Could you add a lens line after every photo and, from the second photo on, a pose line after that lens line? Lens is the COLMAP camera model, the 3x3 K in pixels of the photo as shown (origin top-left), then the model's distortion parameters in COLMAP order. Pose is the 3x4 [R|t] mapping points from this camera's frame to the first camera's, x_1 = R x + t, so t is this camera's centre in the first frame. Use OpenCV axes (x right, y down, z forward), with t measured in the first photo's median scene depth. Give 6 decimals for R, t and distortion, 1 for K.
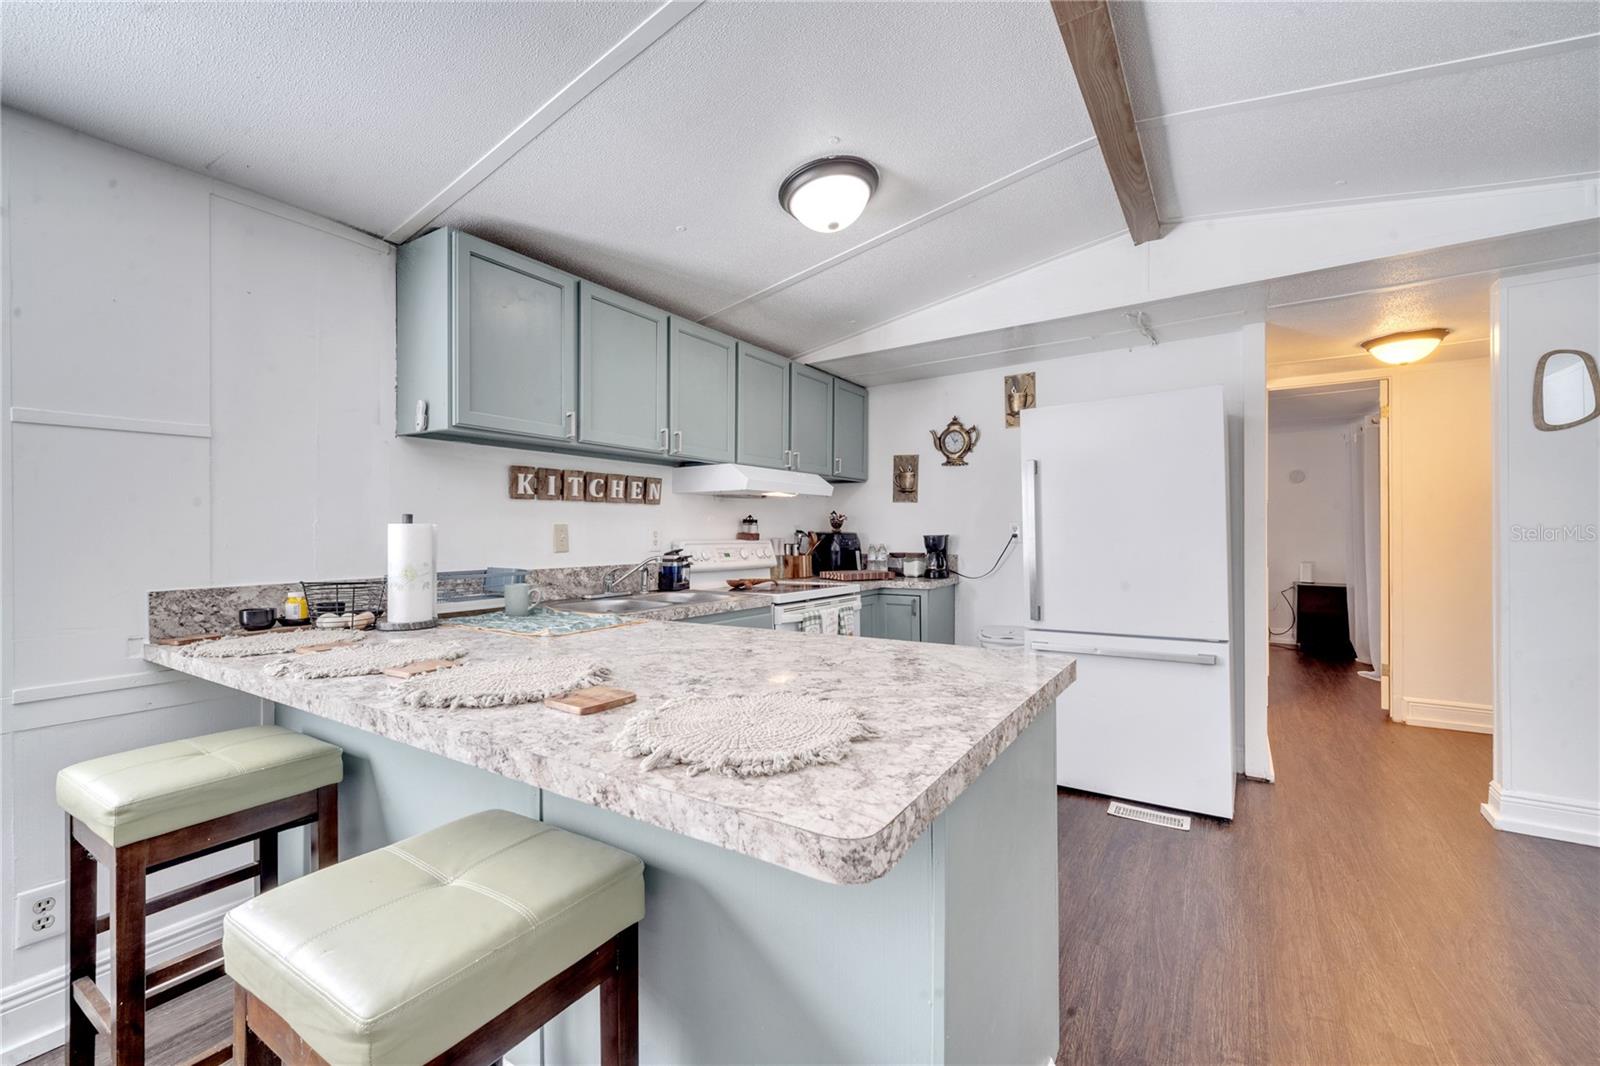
lens RADIAL K [[651.9, 0, 796.8], [0, 651.9, 532.9], [0, 0, 1]] dist [0.010817, -0.003284]
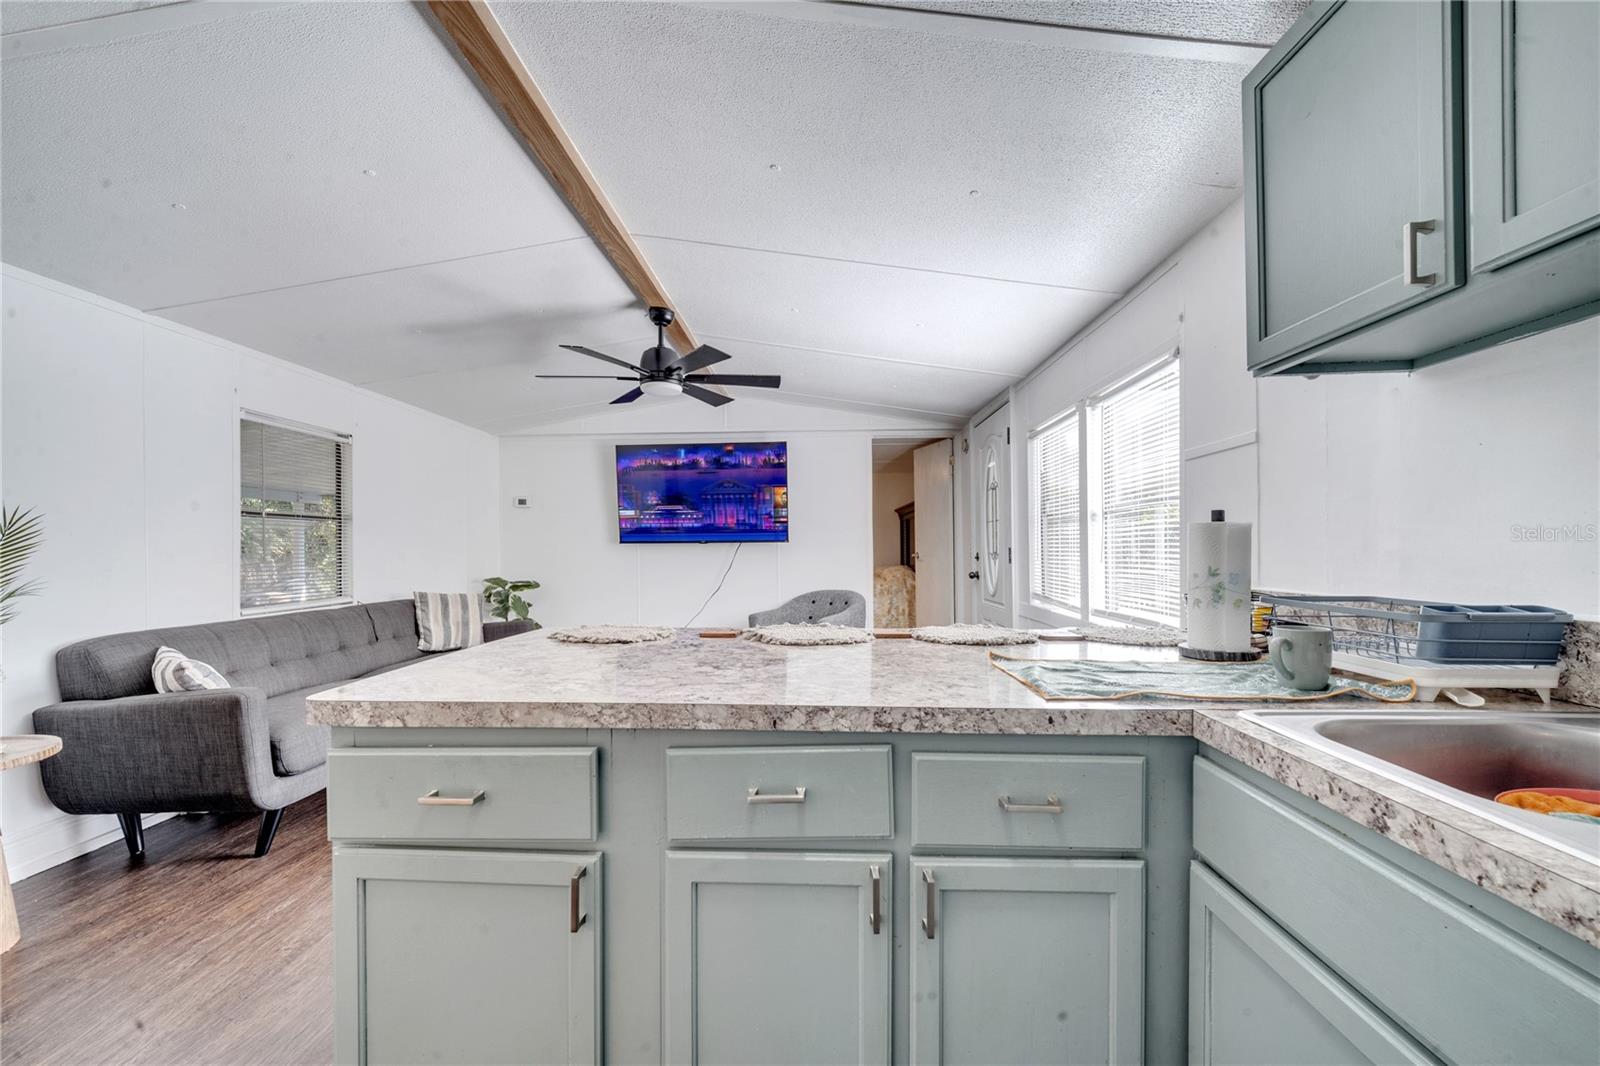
lens RADIAL K [[651.9, 0, 788.5], [0, 651.9, 555.5], [0, 0, 1]] dist [0.010817, -0.003284]
pose [[-0.858333, 0.018669, -0.512754, 0.151169], [0.013653, 0.999815, 0.013548, 0.004697], [0.512912, 0.004628, -0.858429, 0.902378]]
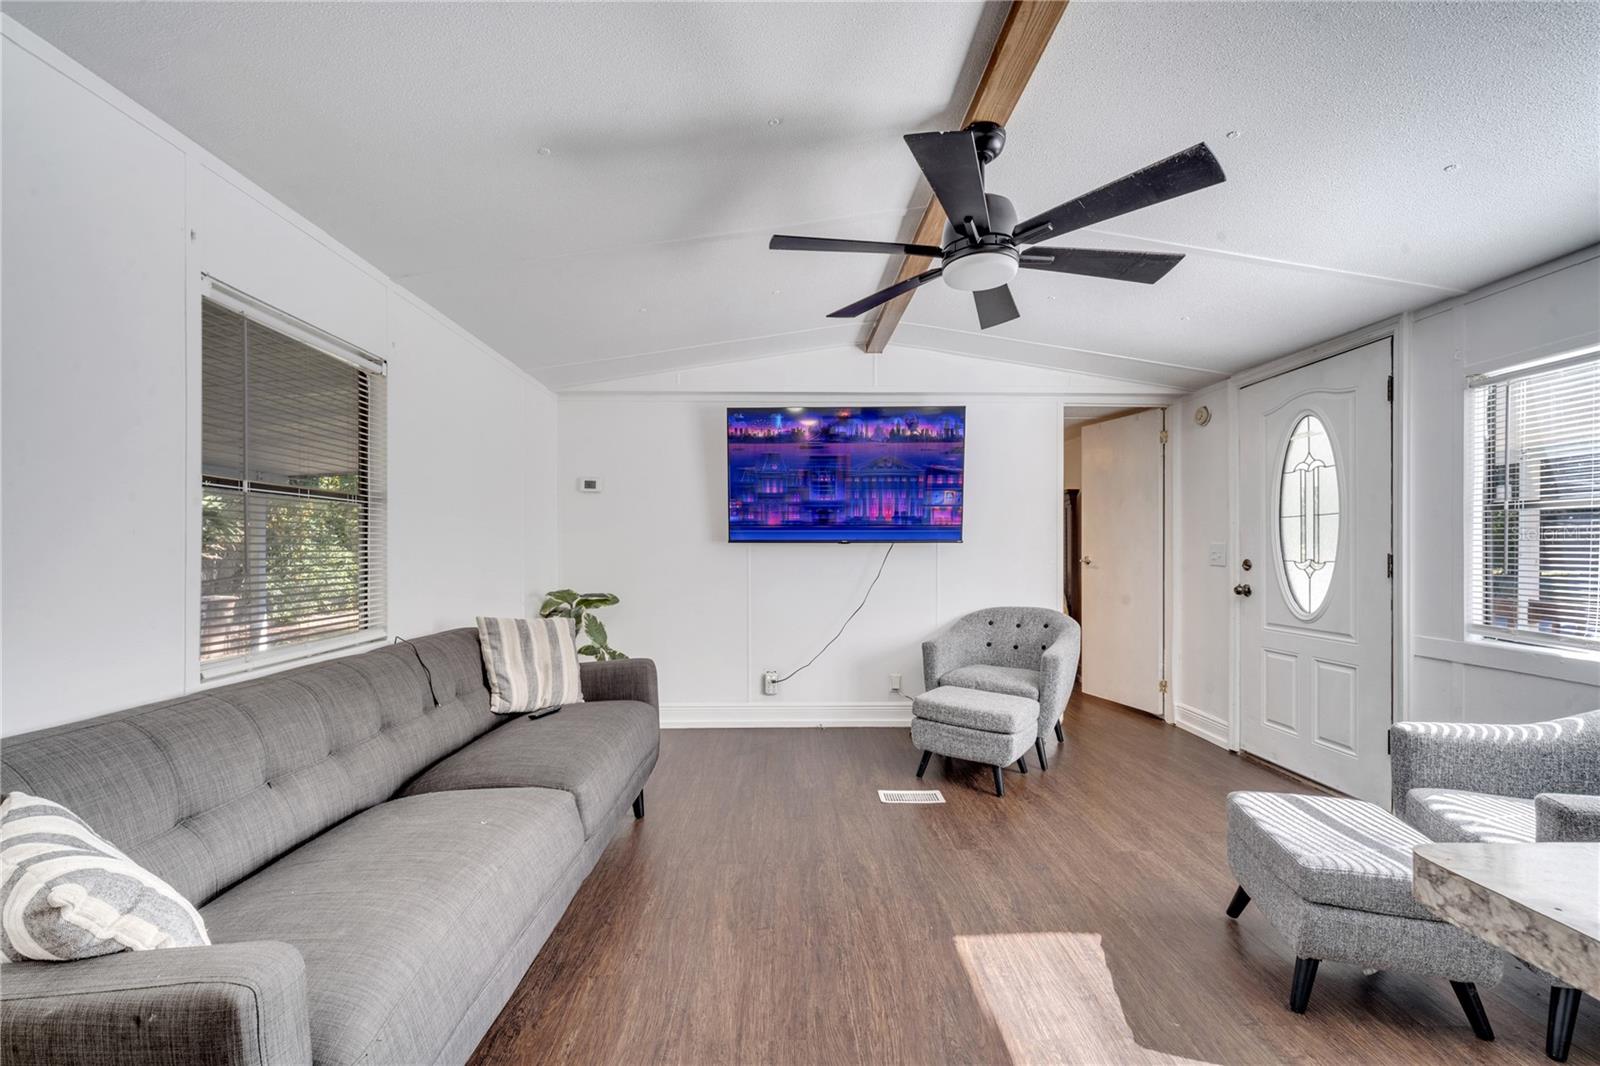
lens RADIAL K [[651.9, 0, 794.2], [0, 651.9, 553.6], [0, 0, 1]] dist [0.010817, -0.003284]
pose [[-0.821918, 0.011860, -0.569482, 0.277055], [0.005554, 0.999903, 0.012808, -0.004811], [0.569579, 0.007364, -0.821904, 0.245859]]
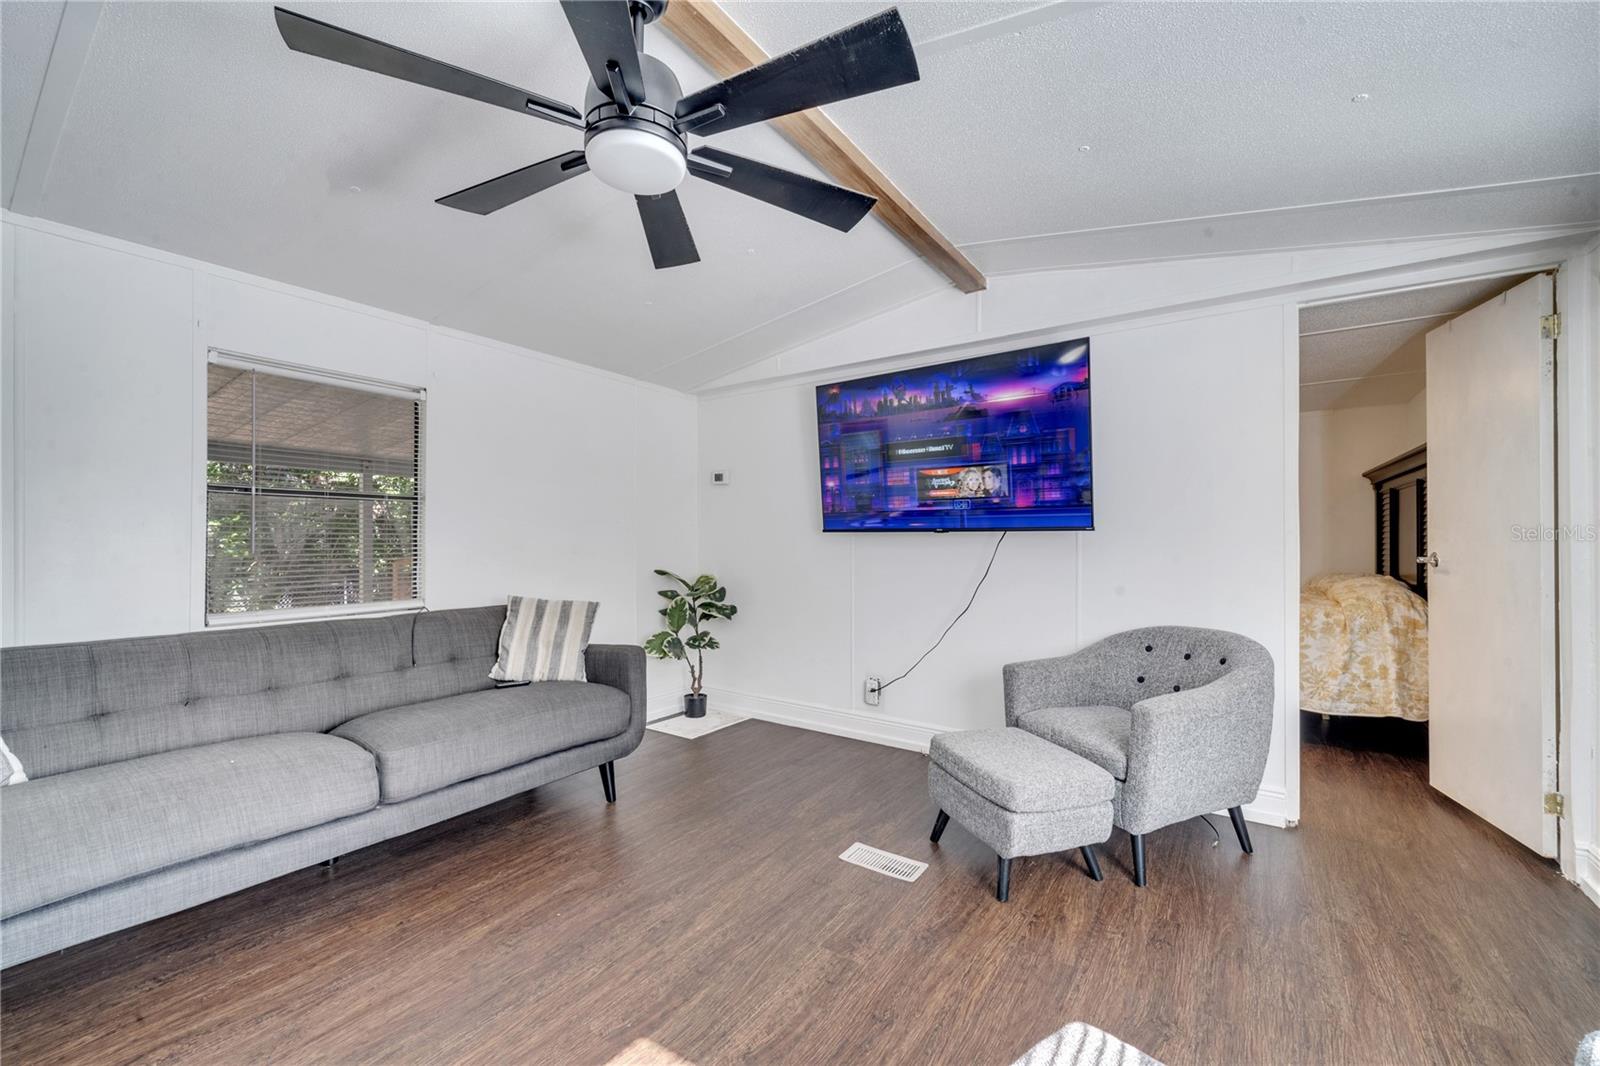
lens RADIAL K [[651.9, 0, 787.5], [0, 651.9, 530.2], [0, 0, 1]] dist [0.010817, -0.003284]
pose [[-0.999811, 0.003965, 0.019015, -0.354517], [0.003724, 0.999912, -0.012738, 0.001361], [-0.019063, -0.012665, -0.999738, 0.303192]]
